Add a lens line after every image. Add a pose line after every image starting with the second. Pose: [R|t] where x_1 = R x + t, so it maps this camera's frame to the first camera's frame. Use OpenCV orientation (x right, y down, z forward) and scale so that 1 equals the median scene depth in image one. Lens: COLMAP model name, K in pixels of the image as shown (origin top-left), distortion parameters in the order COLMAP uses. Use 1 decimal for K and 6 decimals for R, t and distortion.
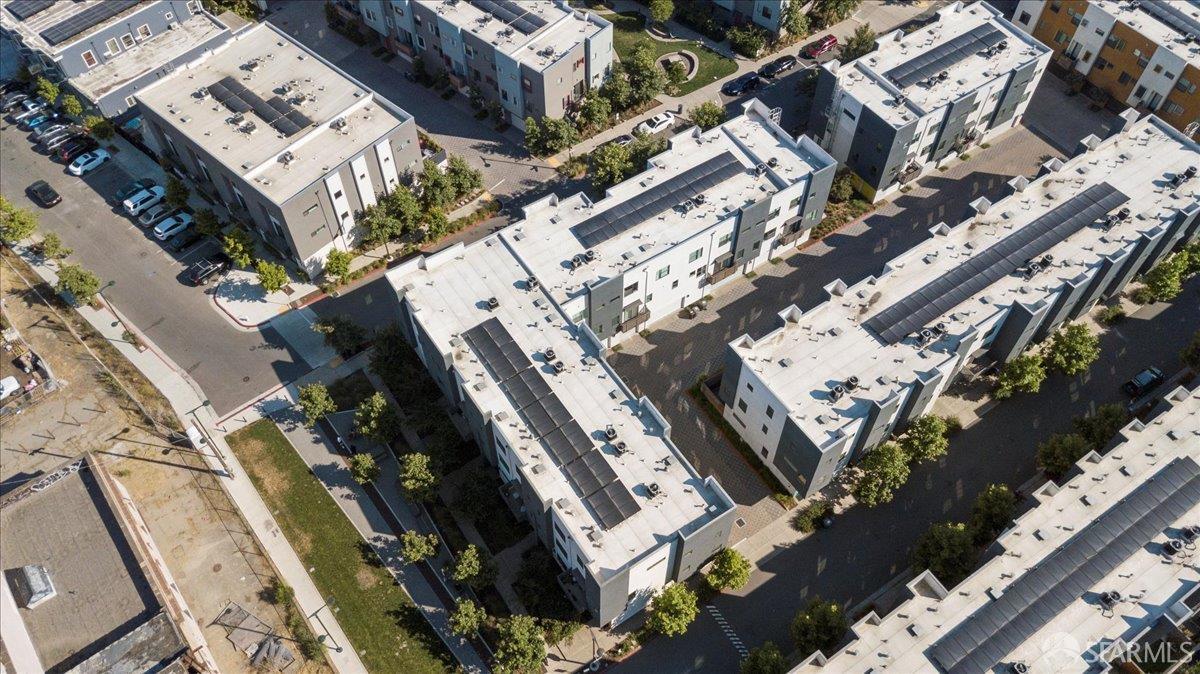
lens RADIAL K [[932.2, 0, 599.8], [0, 932.2, 332.1], [0, 0, 1]] dist [0.047781, -0.033480]
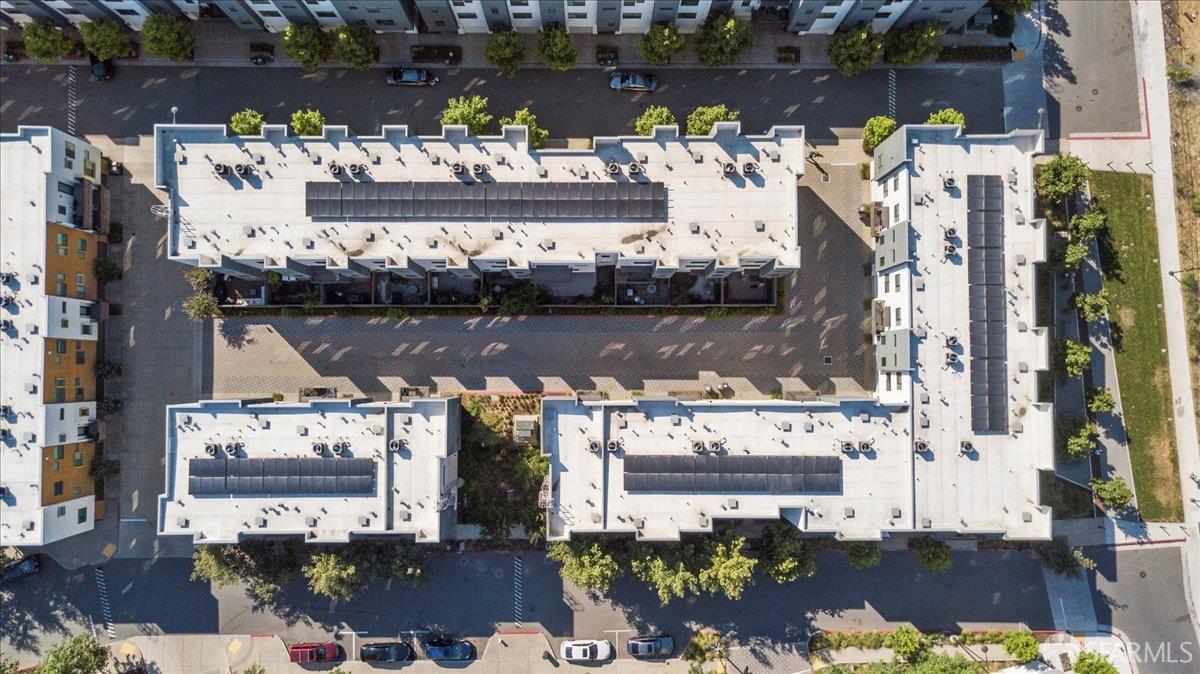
lens RADIAL K [[932.2, 0, 596.5], [0, 932.2, 341.2], [0, 0, 1]] dist [0.047781, -0.033480]
pose [[-0.833693, -0.551969, 0.016900, 0.244478], [0.440268, -0.645883, 0.623698, -0.720237], [-0.333347, 0.527413, 0.781483, 0.299784]]
